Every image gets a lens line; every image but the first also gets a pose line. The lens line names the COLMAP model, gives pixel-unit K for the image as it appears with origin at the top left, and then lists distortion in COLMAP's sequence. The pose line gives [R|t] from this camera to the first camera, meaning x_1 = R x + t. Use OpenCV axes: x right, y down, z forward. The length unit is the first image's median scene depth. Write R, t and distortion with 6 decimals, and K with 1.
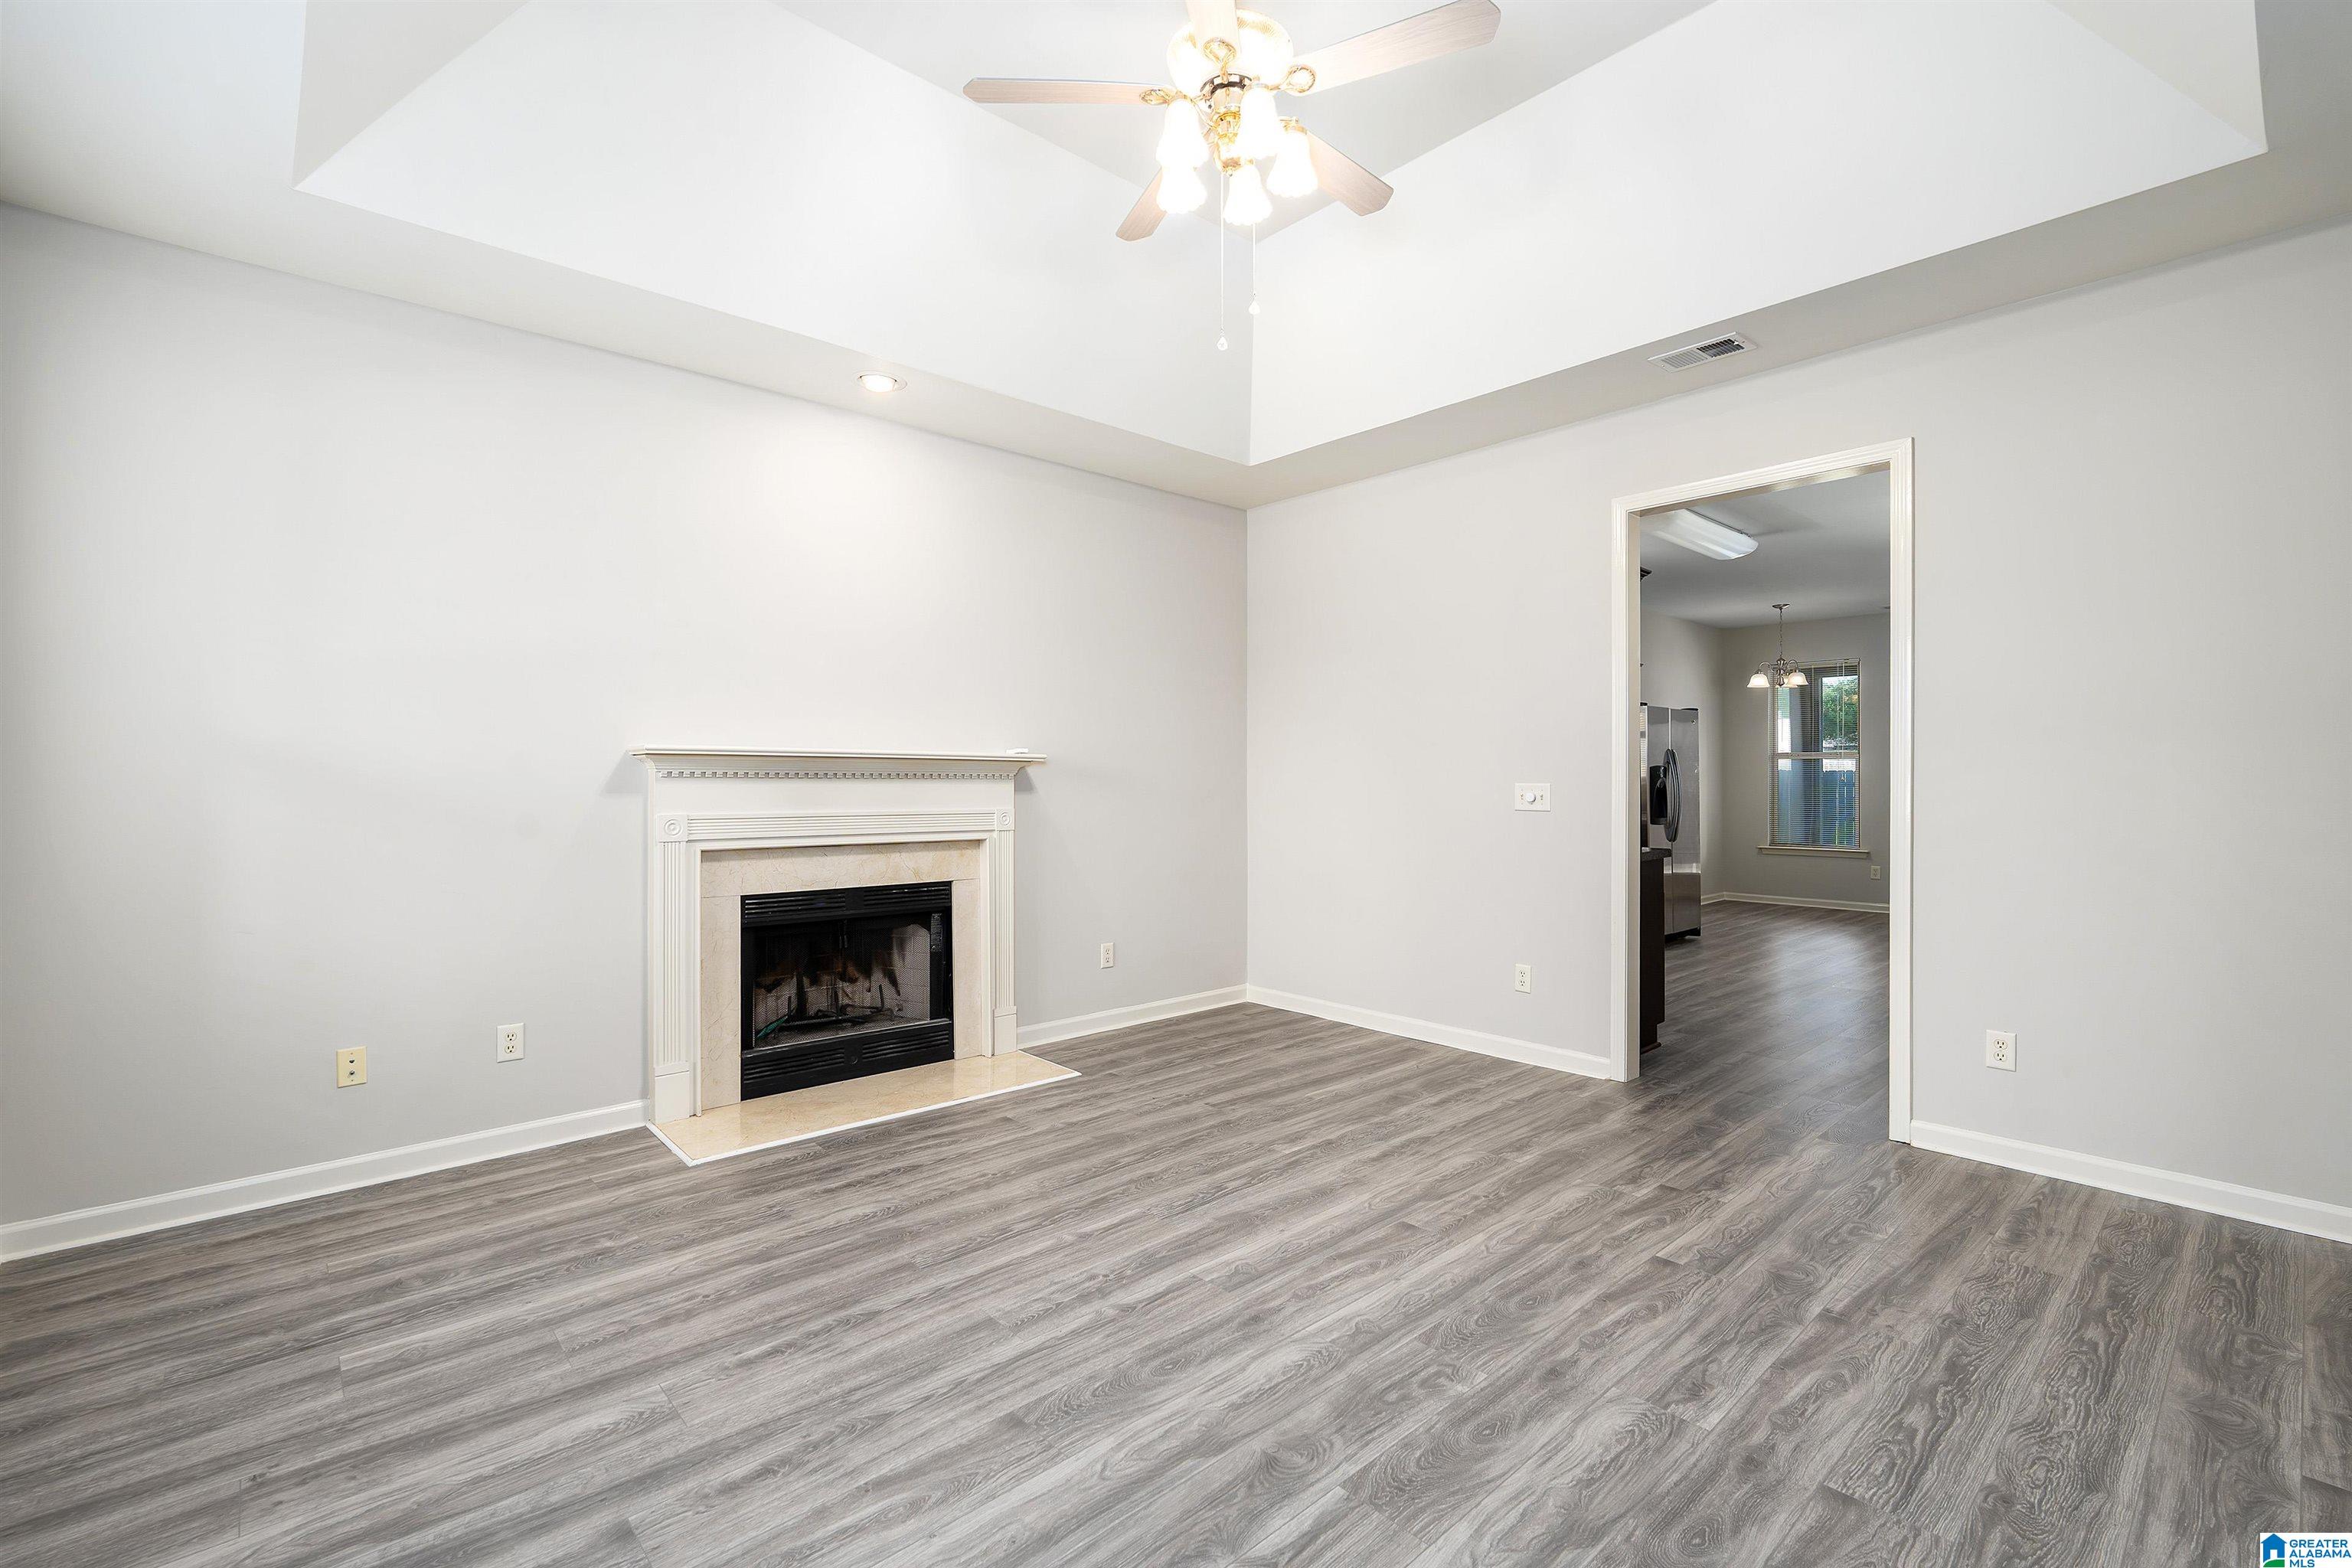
lens RADIAL K [[1030.5, 0, 1177.1], [0, 1030.5, 769.4], [0, 0, 1]] dist [-0.002256, 0.001055]
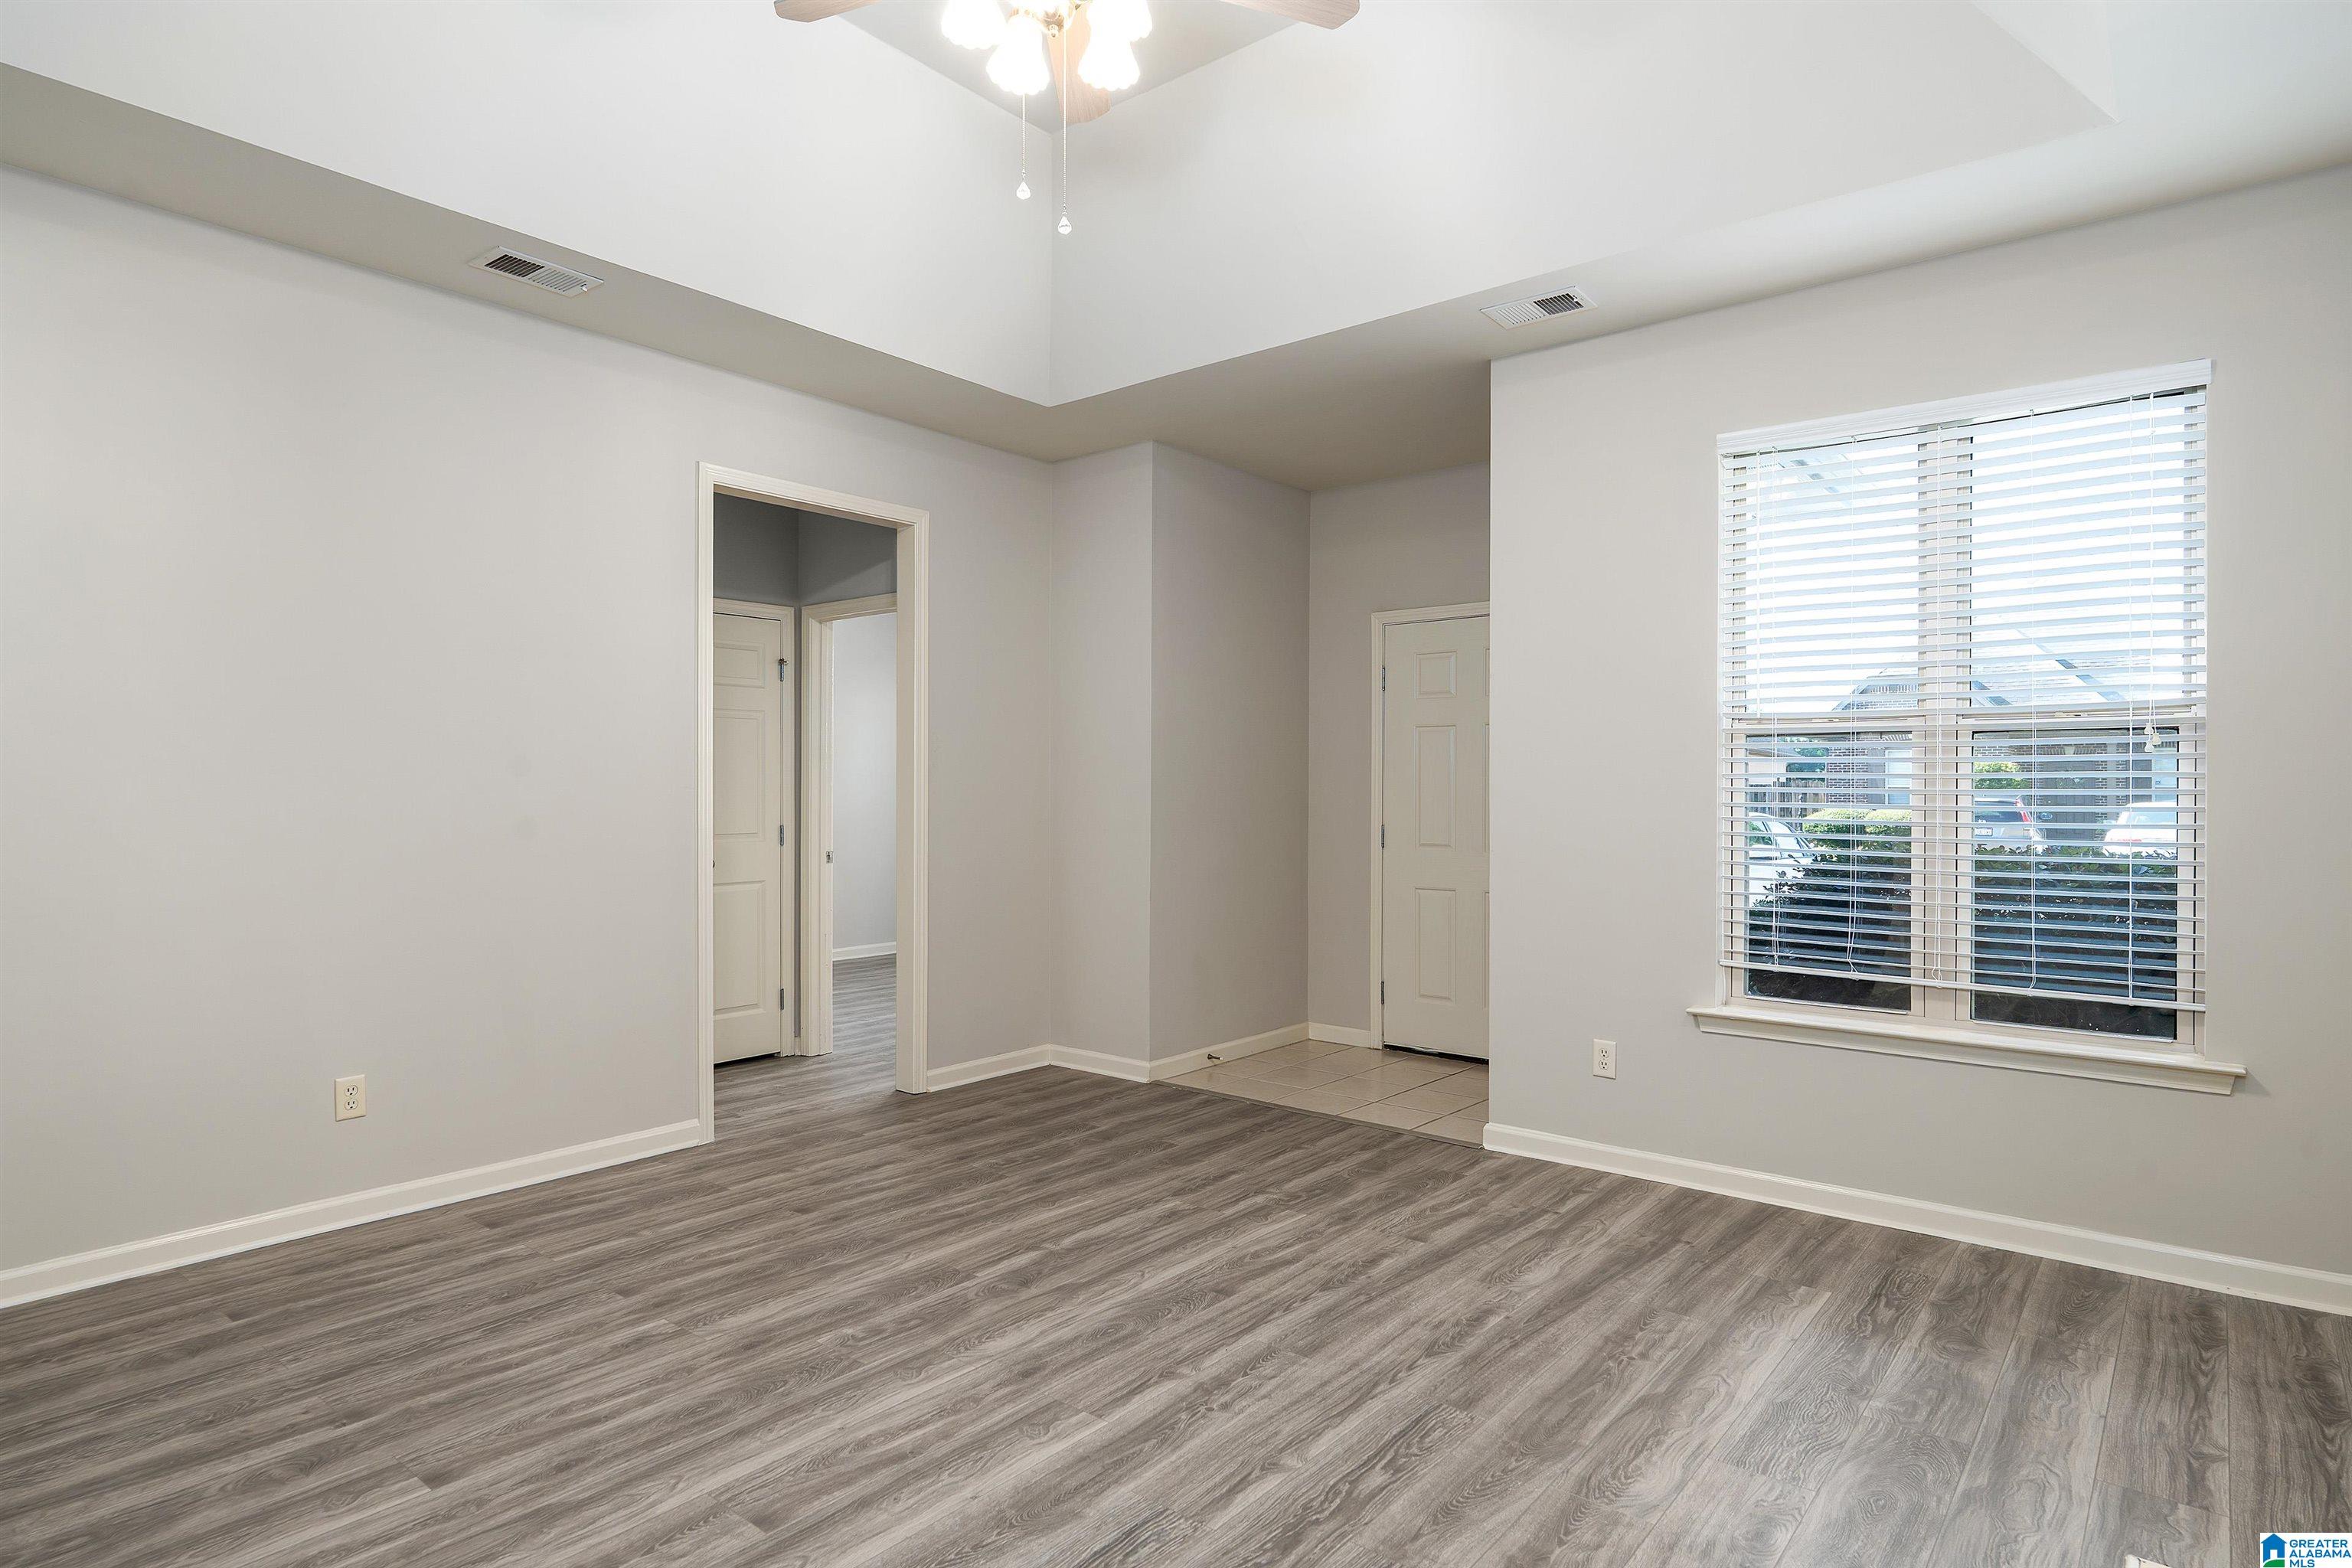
lens RADIAL K [[1274.9, 0, 1180.9], [0, 1274.9, 760.5], [0, 0, 1]] dist [0.001247, -0.001975]
pose [[-0.988028, -0.001582, -0.154269, 0.106533], [0.002435, 0.999663, -0.025848, 0.010187], [0.154258, -0.025915, -0.987691, 1.970448]]
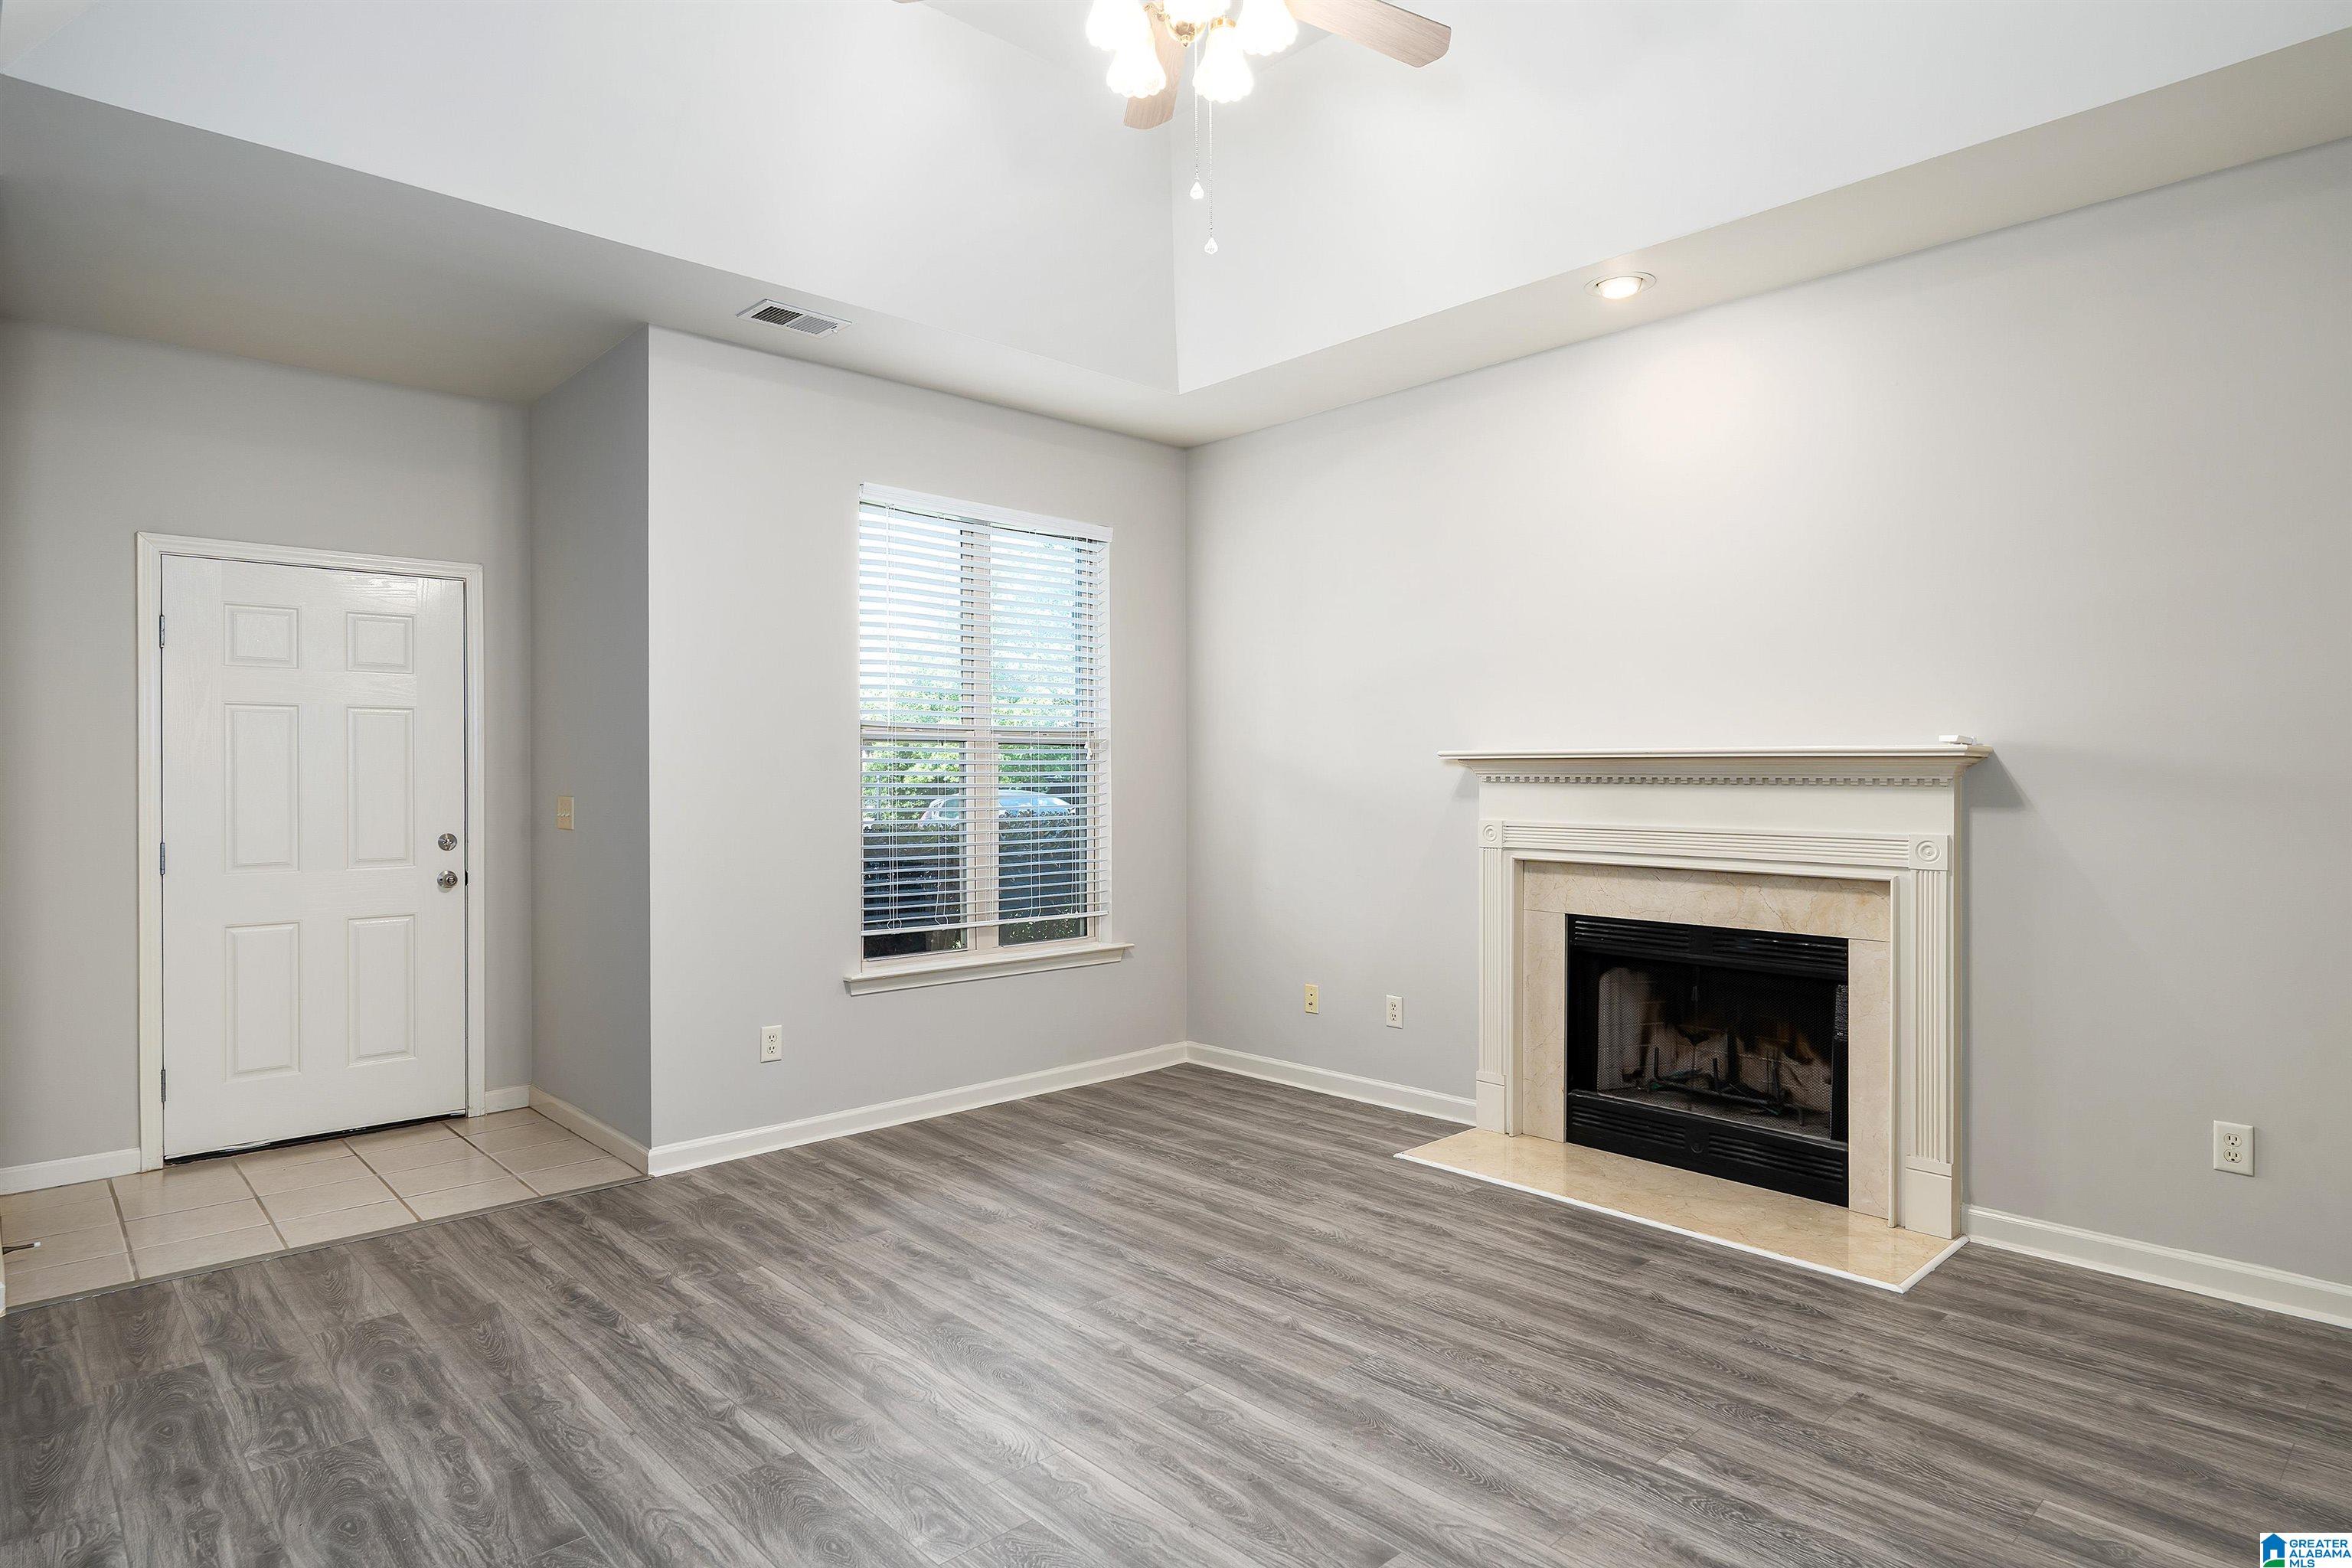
lens RADIAL K [[1294.4, 0, 1176.8], [0, 1294.4, 755.5], [0, 0, 1]] dist [0.000150, -0.001186]
pose [[0.023591, -0.014913, -0.999610, 1.058480], [0.010132, 0.999841, -0.014677, -0.004378], [0.999670, -0.009782, 0.023738, 0.952290]]
